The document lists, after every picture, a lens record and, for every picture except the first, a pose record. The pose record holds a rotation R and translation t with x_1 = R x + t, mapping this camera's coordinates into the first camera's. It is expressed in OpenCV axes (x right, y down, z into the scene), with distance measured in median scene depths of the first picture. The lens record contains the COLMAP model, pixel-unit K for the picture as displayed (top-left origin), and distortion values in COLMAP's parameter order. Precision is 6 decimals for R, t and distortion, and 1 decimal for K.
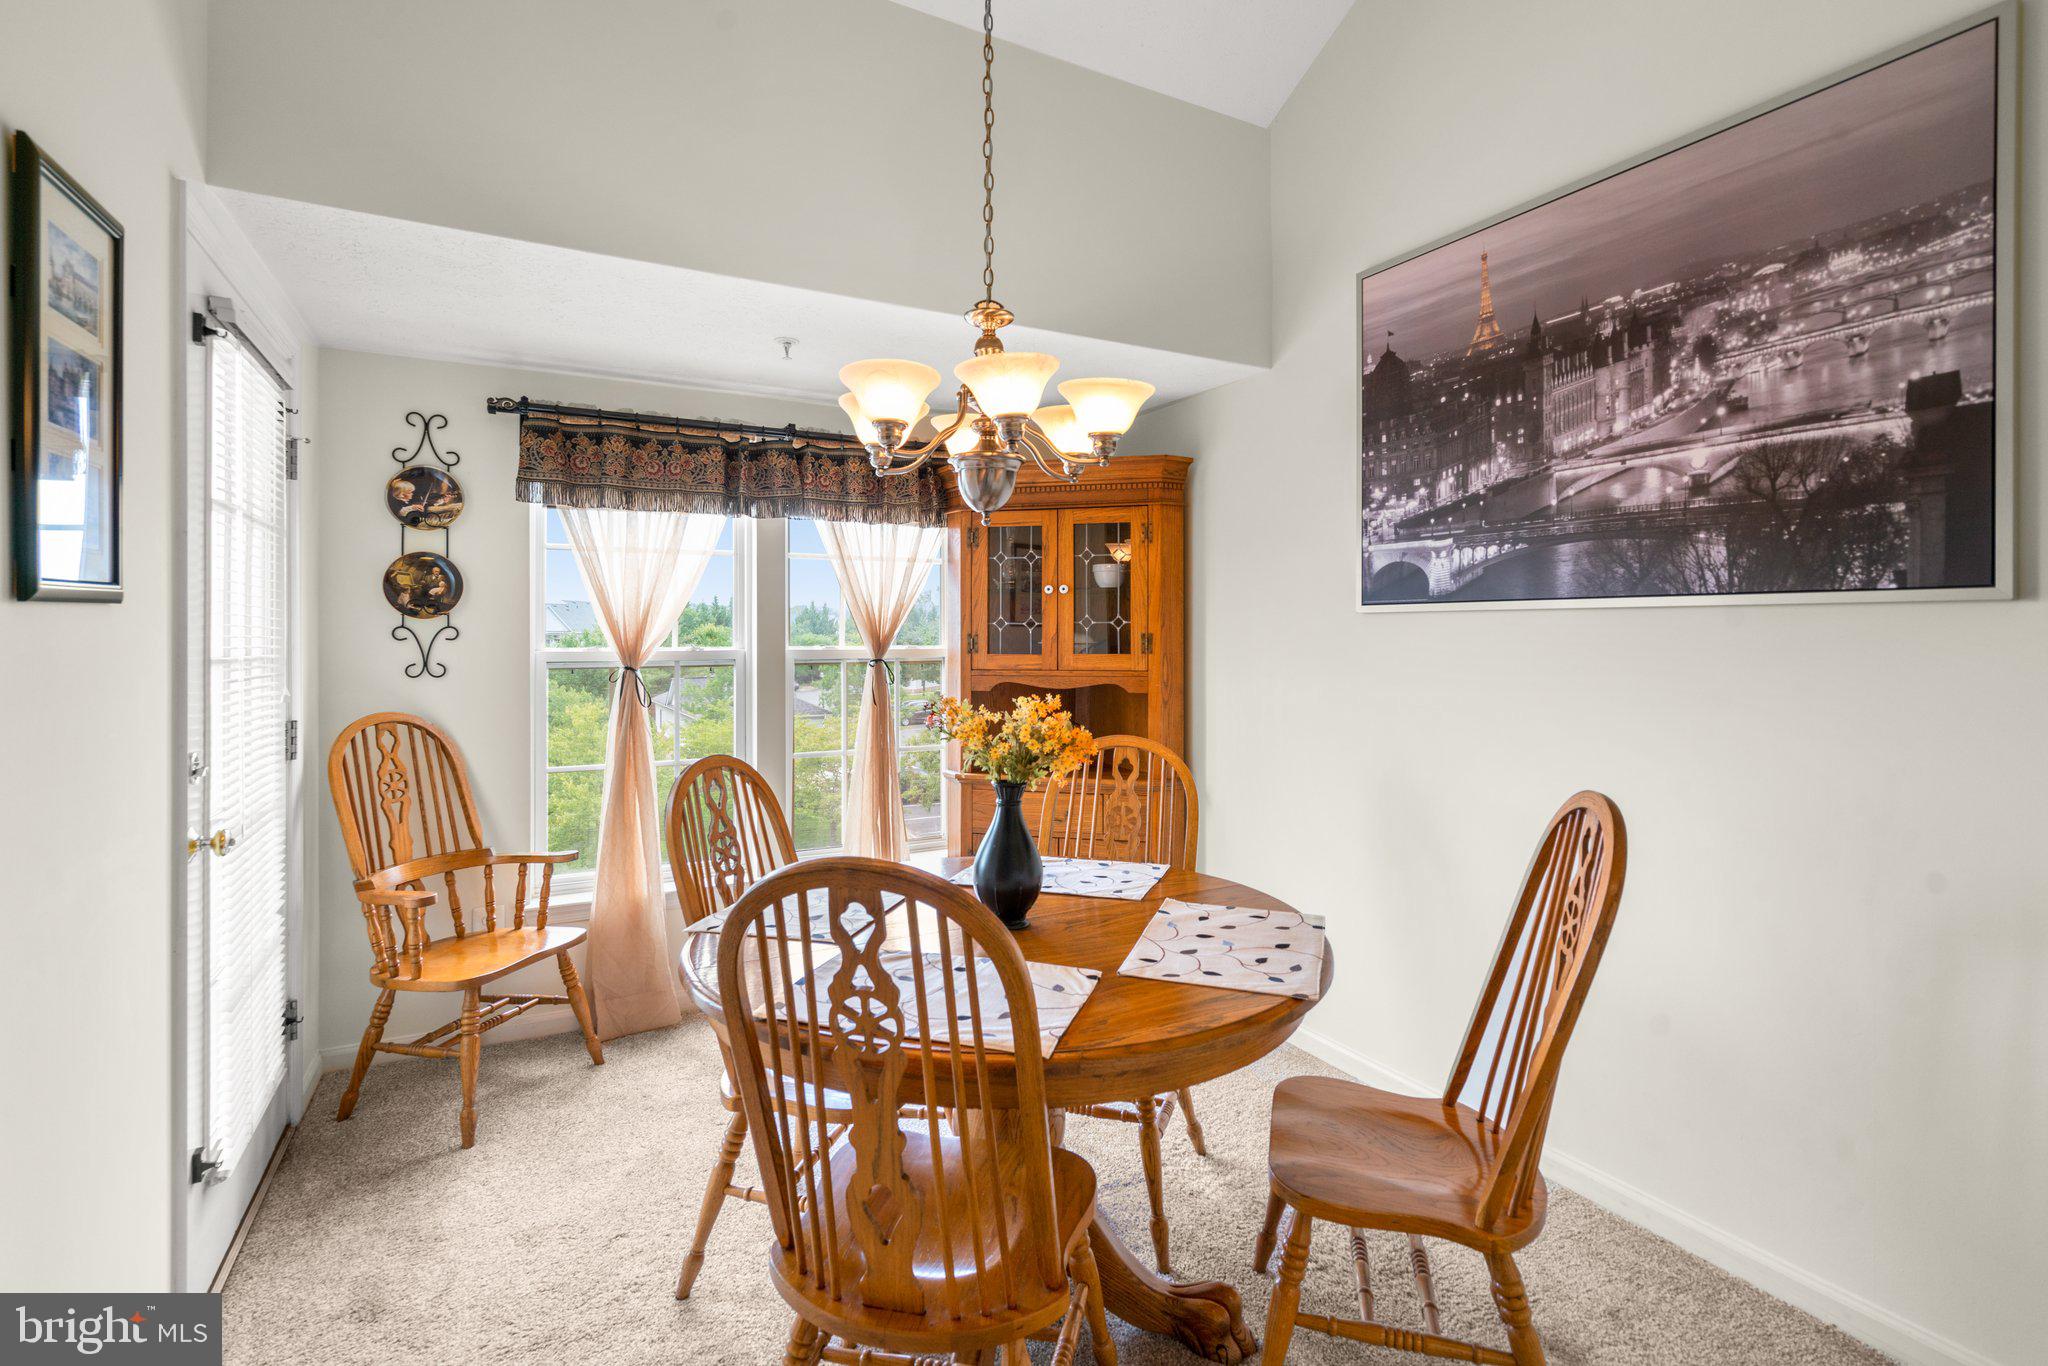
lens RADIAL K [[938.9, 0, 1041.5], [0, 938.9, 638.1], [0, 0, 1]] dist [-0.011061, 0.006490]
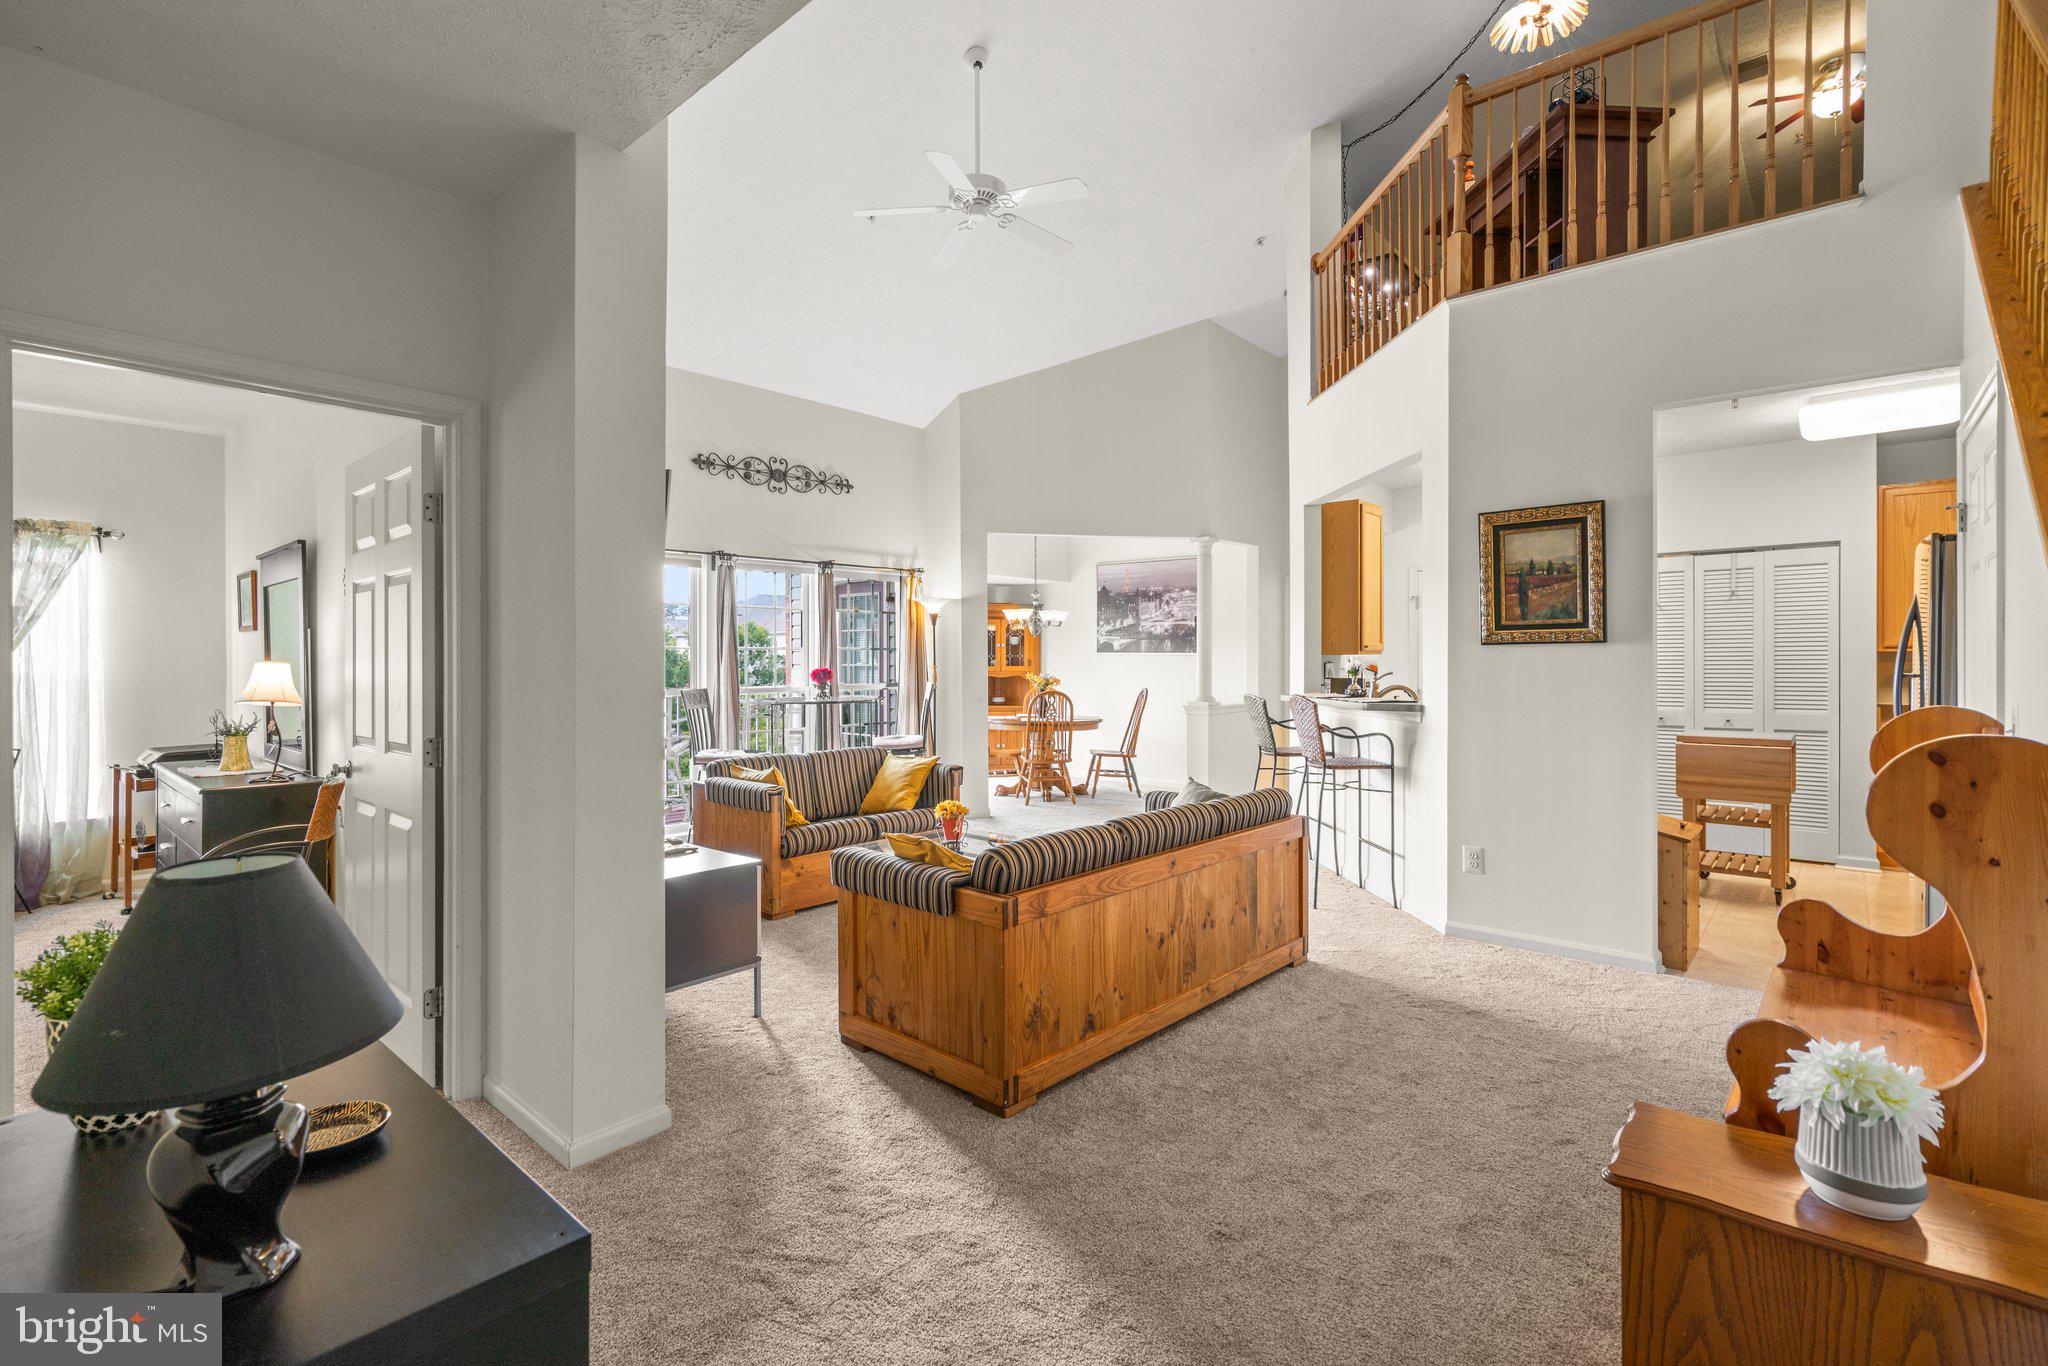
lens RADIAL K [[938.9, 0, 1025.2], [0, 938.9, 662.1], [0, 0, 1]] dist [-0.011061, 0.006490]
pose [[0.942148, 0.003987, 0.335173, -1.407577], [-0.004080, 0.999992, -0.000425, 0.008427], [-0.335171, -0.000968, 0.942157, -2.900203]]
